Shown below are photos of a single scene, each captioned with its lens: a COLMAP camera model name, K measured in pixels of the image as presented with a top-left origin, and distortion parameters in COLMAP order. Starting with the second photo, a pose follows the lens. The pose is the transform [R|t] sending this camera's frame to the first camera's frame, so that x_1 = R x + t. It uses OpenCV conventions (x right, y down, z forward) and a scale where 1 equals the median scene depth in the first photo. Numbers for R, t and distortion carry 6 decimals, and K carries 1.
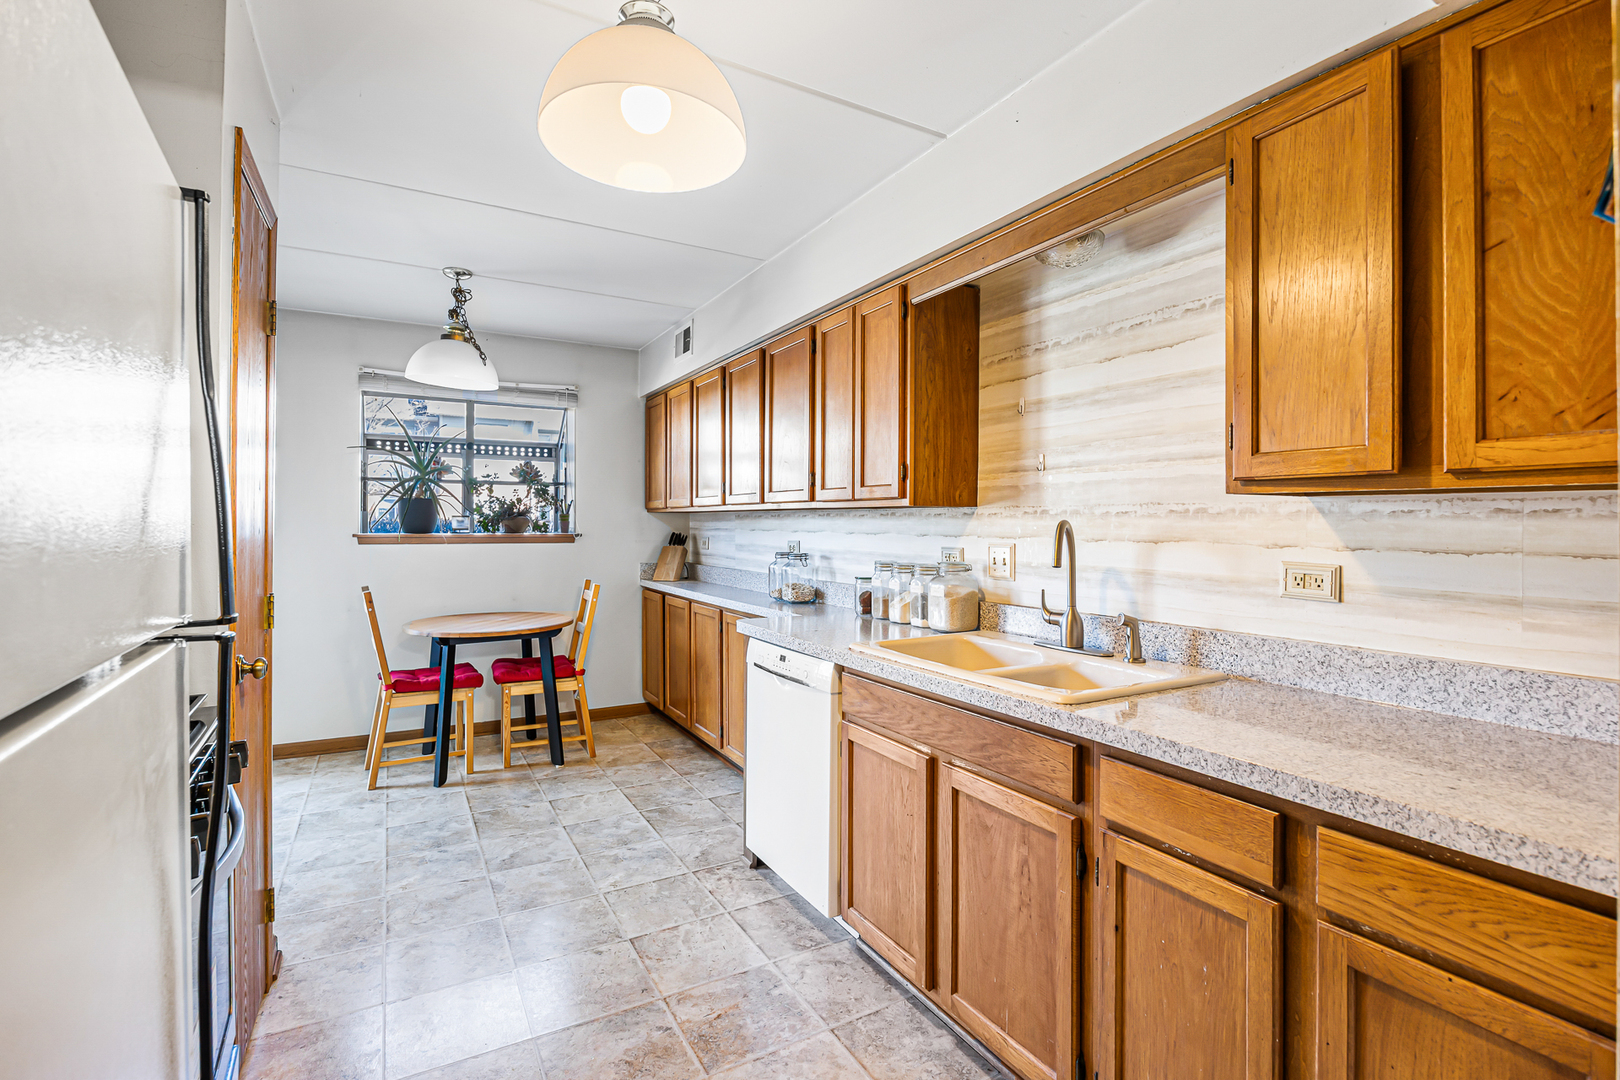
lens RADIAL K [[752.9, 0, 809.6], [0, 752.9, 526.5], [0, 0, 1]] dist [-0.002024, -0.000016]
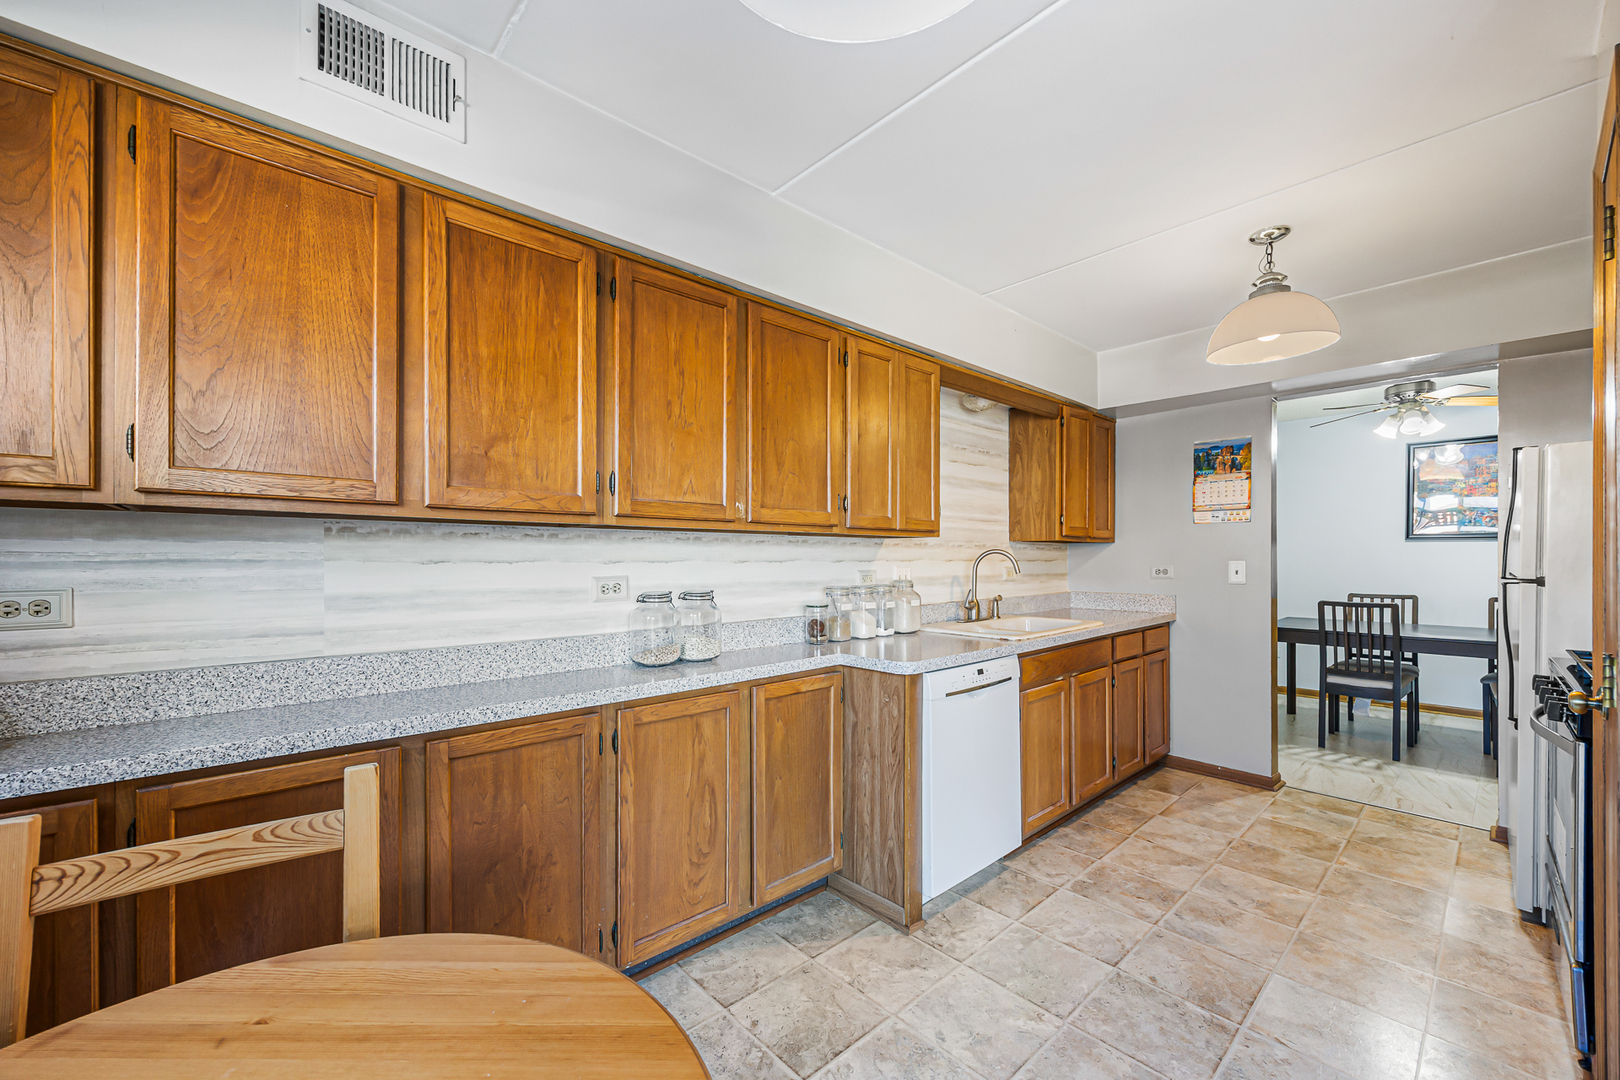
lens RADIAL K [[623.2, 0, 814.9], [0, 623.2, 549.5], [0, 0, 1]] dist [-0.001848, -0.000164]
pose [[-0.218981, -0.011592, 0.975660, -0.835496], [-0.010956, 0.999896, 0.009421, -0.015779], [-0.975668, -0.008627, -0.219085, 1.371983]]
